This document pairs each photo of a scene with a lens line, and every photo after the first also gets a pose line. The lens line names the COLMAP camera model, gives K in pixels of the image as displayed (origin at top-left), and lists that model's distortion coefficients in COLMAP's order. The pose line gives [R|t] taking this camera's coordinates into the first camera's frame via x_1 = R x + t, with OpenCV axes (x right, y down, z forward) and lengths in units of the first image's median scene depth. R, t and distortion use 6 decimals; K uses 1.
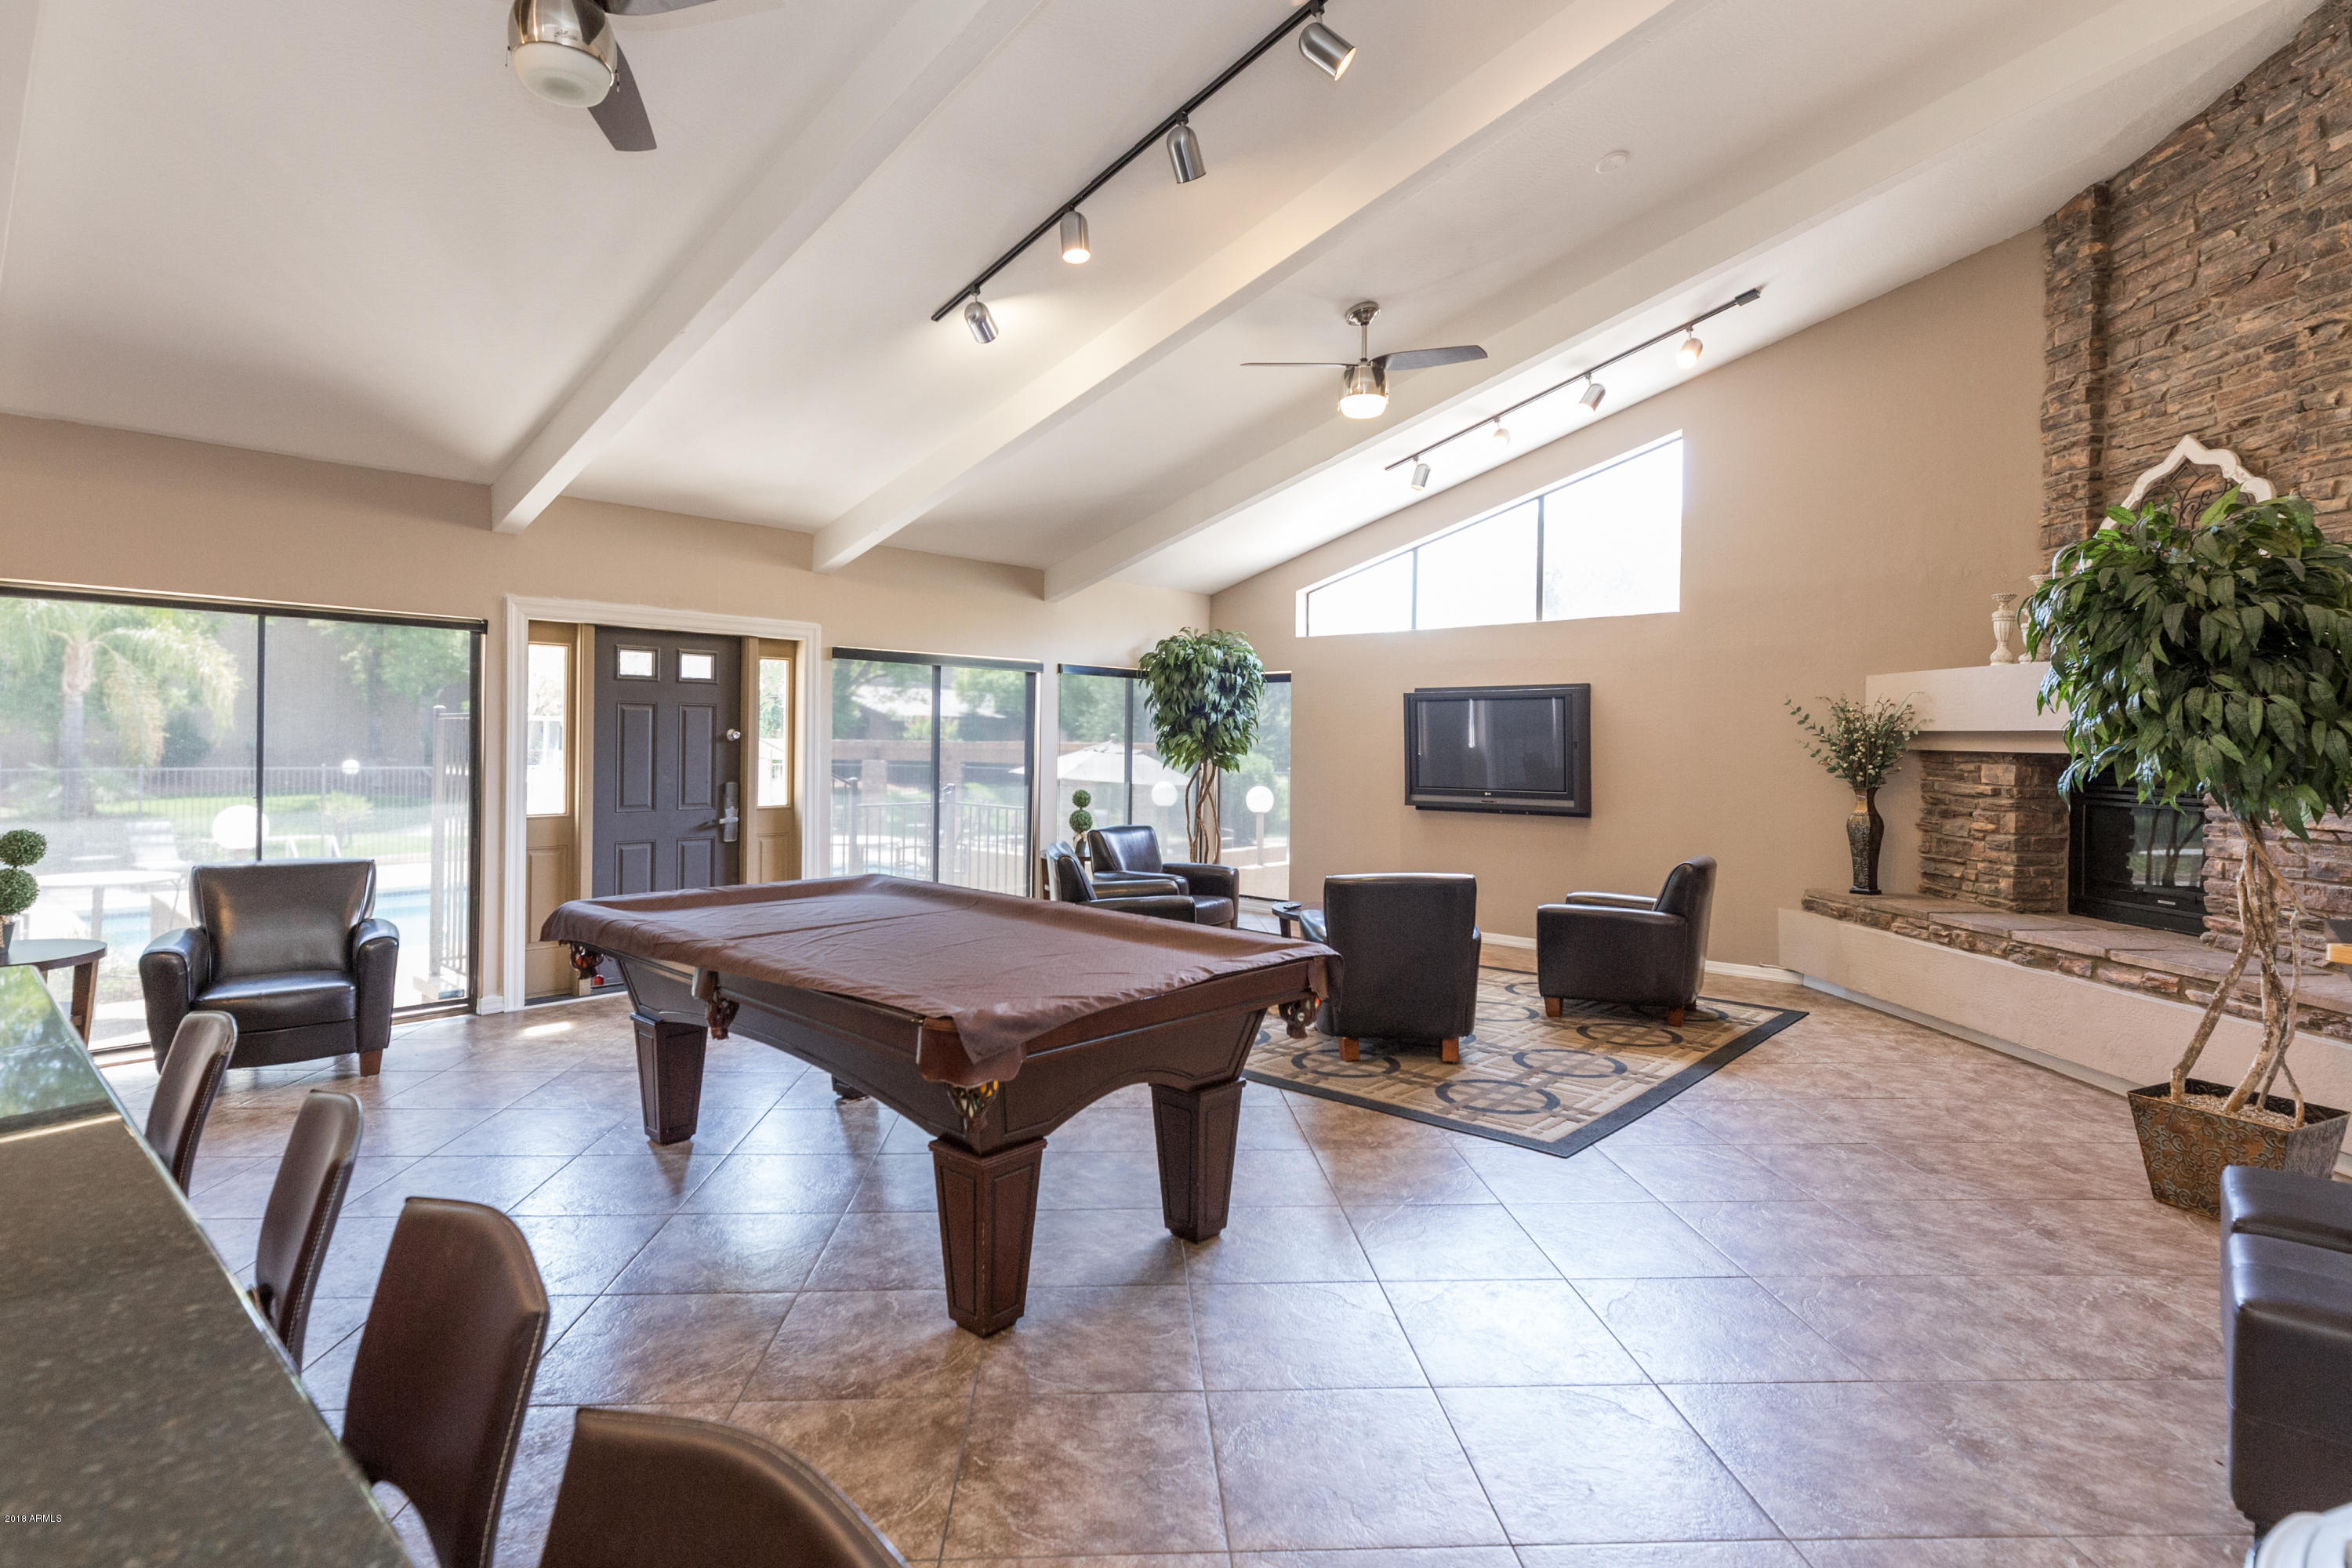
lens RADIAL K [[1051.5, 0, 1176.0], [0, 1051.5, 784.0], [0, 0, 1]] dist [0.001848, -0.000185]
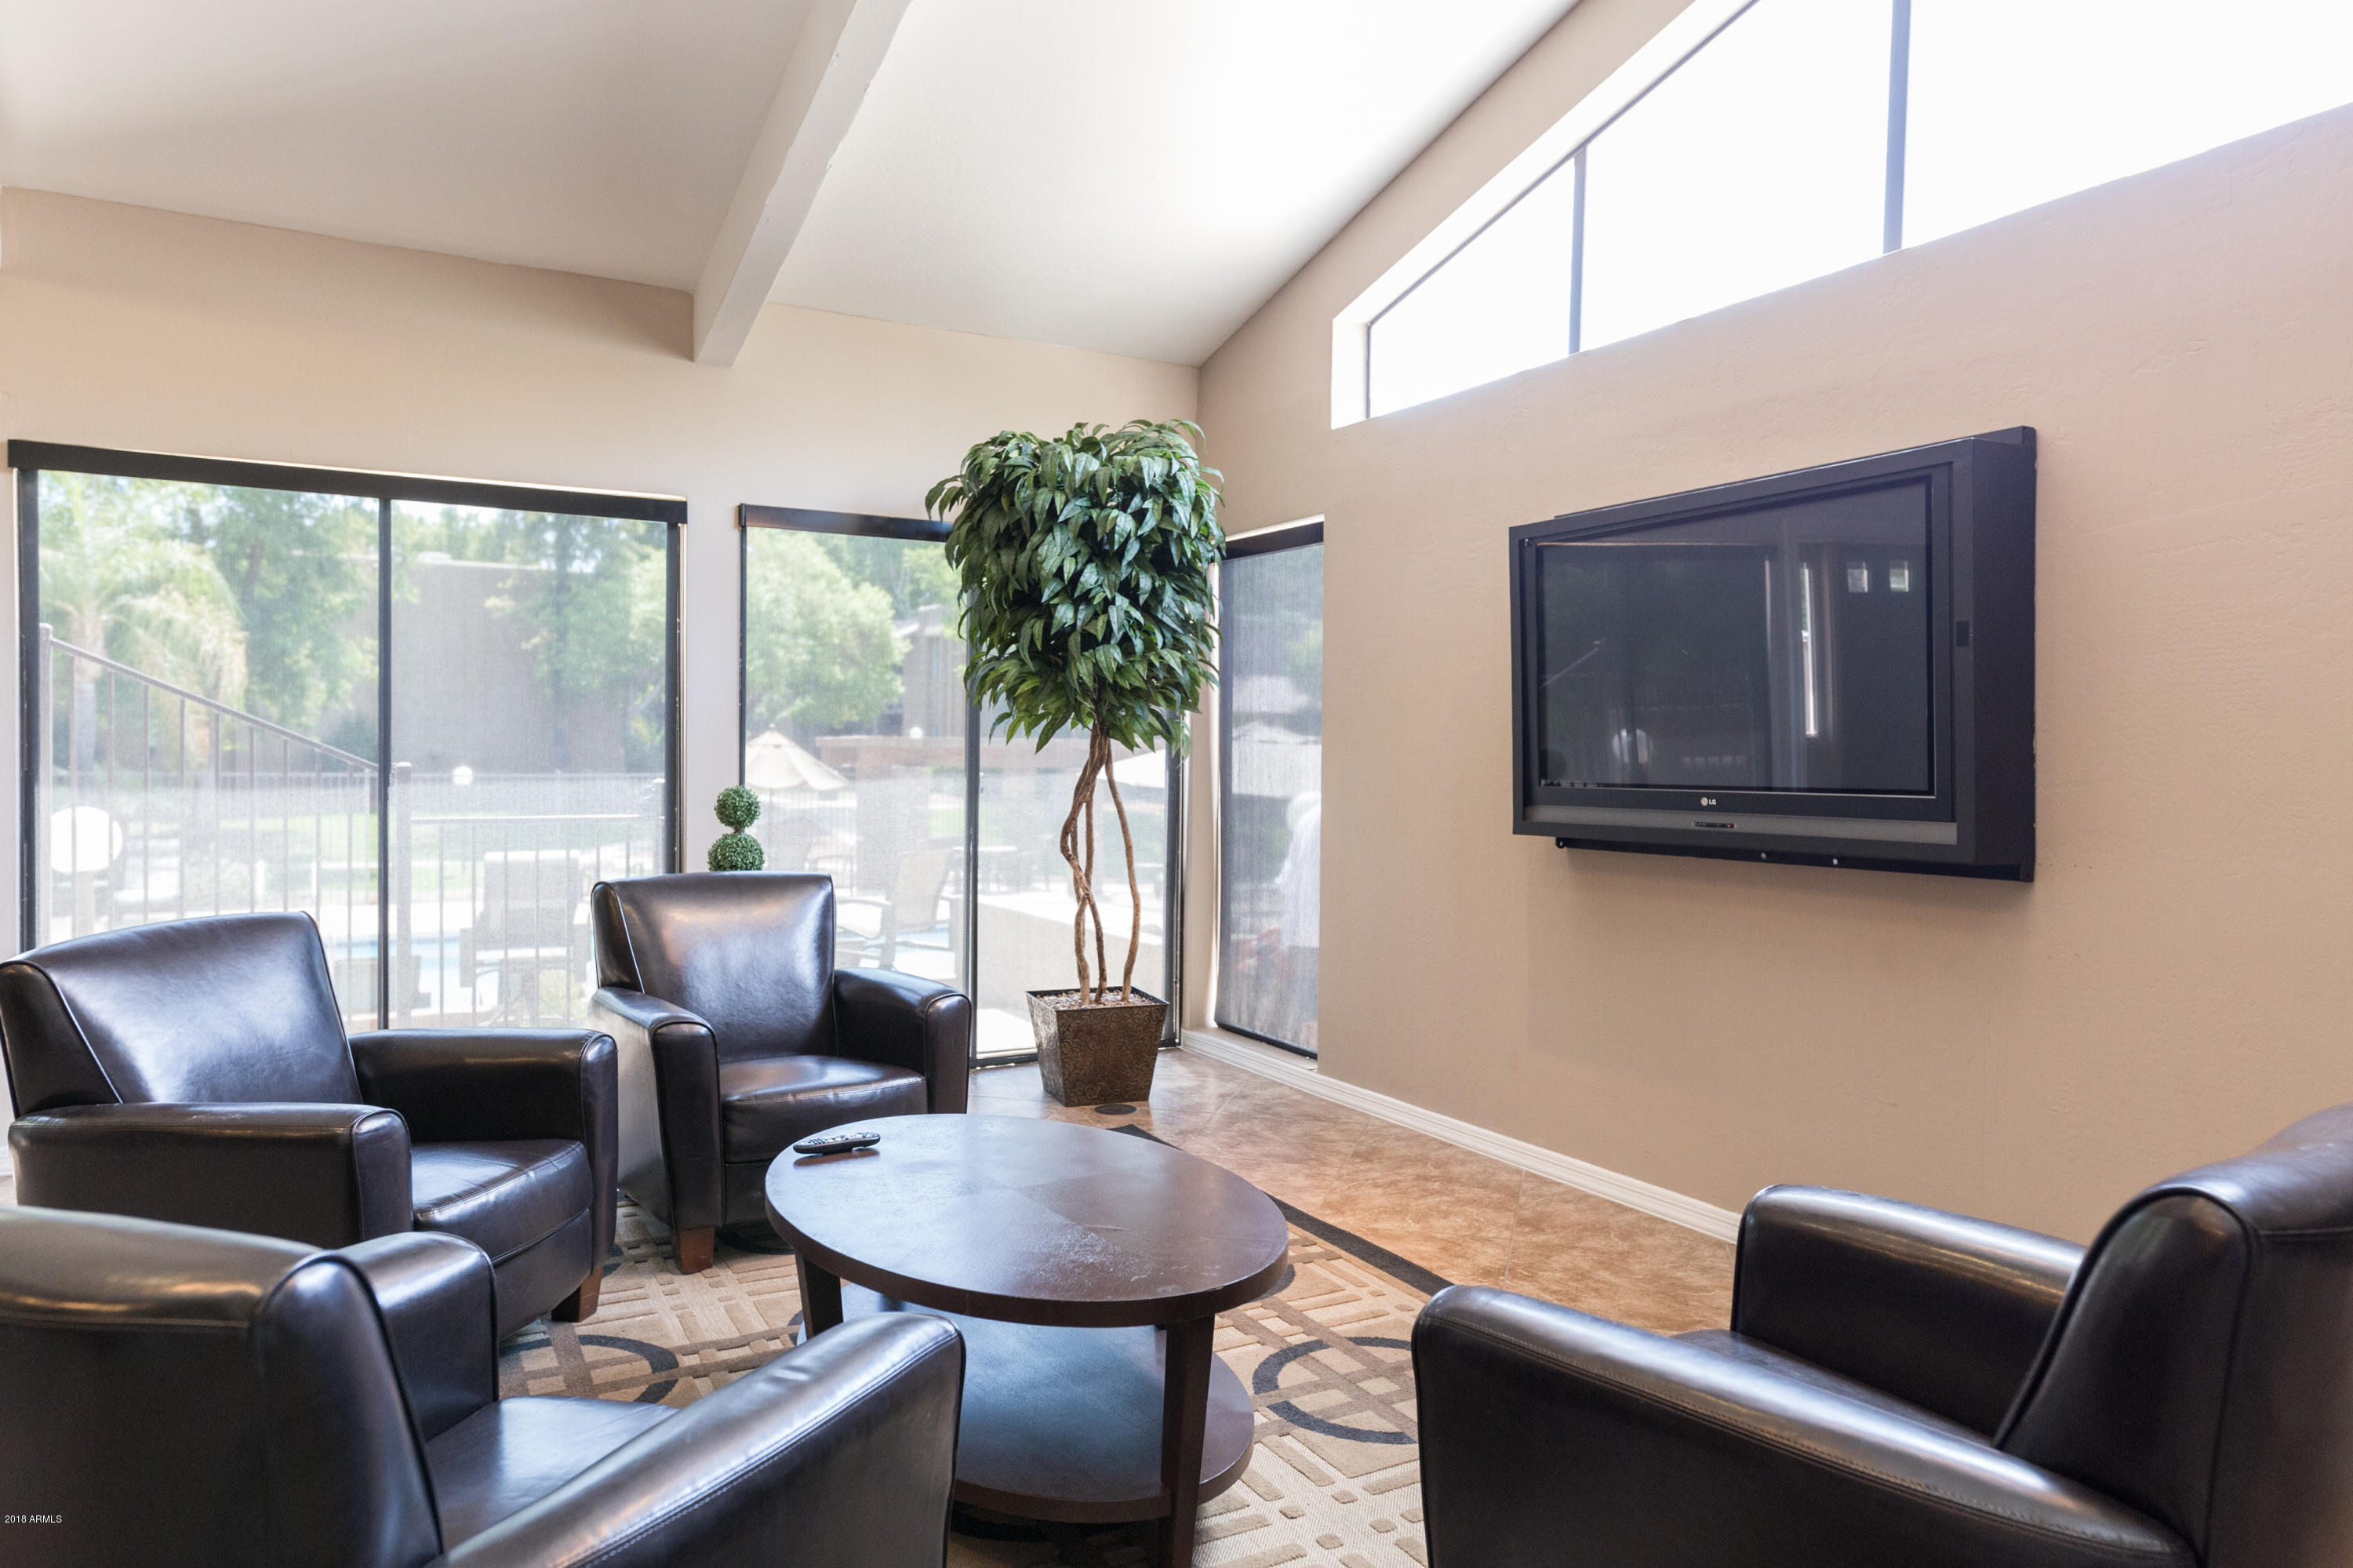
lens RADIAL K [[1507.7, 0, 1176.5], [0, 1507.7, 784.0], [0, 0, 1]] dist [-0.005199, 0.022362]
pose [[0.946085, 0.003478, -0.323901, 0.271464], [-0.010306, 0.999759, -0.019369, 0.013879], [0.323755, 0.021663, 0.945893, 0.476364]]
